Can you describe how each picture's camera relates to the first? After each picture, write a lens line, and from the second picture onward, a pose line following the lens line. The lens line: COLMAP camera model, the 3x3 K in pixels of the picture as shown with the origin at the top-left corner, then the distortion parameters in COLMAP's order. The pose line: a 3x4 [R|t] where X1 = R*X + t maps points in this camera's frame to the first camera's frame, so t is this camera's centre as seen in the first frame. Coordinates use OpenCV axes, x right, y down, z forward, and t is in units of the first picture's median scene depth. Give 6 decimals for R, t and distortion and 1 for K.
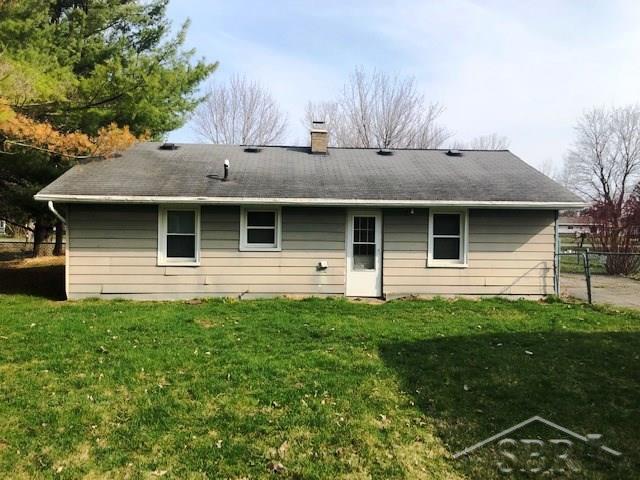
lens RADIAL K [[523.2, 0, 324.4], [0, 523.2, 239.2], [0, 0, 1]] dist [0.005882, 0.010011]
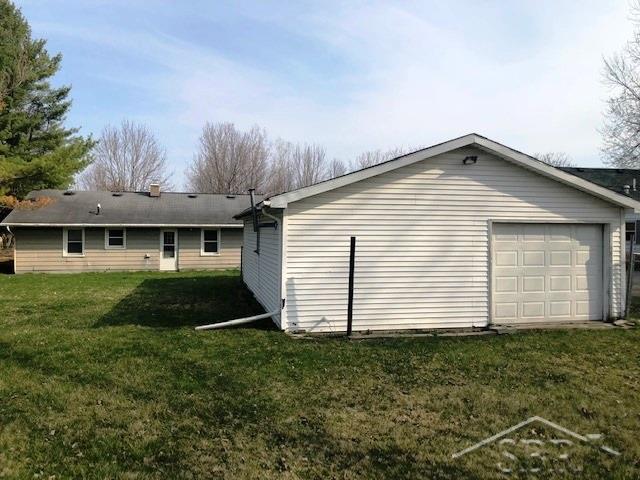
lens RADIAL K [[523.2, 0, 313.9], [0, 523.2, 240.6], [0, 0, 1]] dist [0.005882, 0.010011]
pose [[0.990883, -0.009423, 0.134396, 0.364848], [0.010426, 0.999923, -0.006762, 0.010749], [-0.134322, 0.008102, 0.990905, -1.116277]]
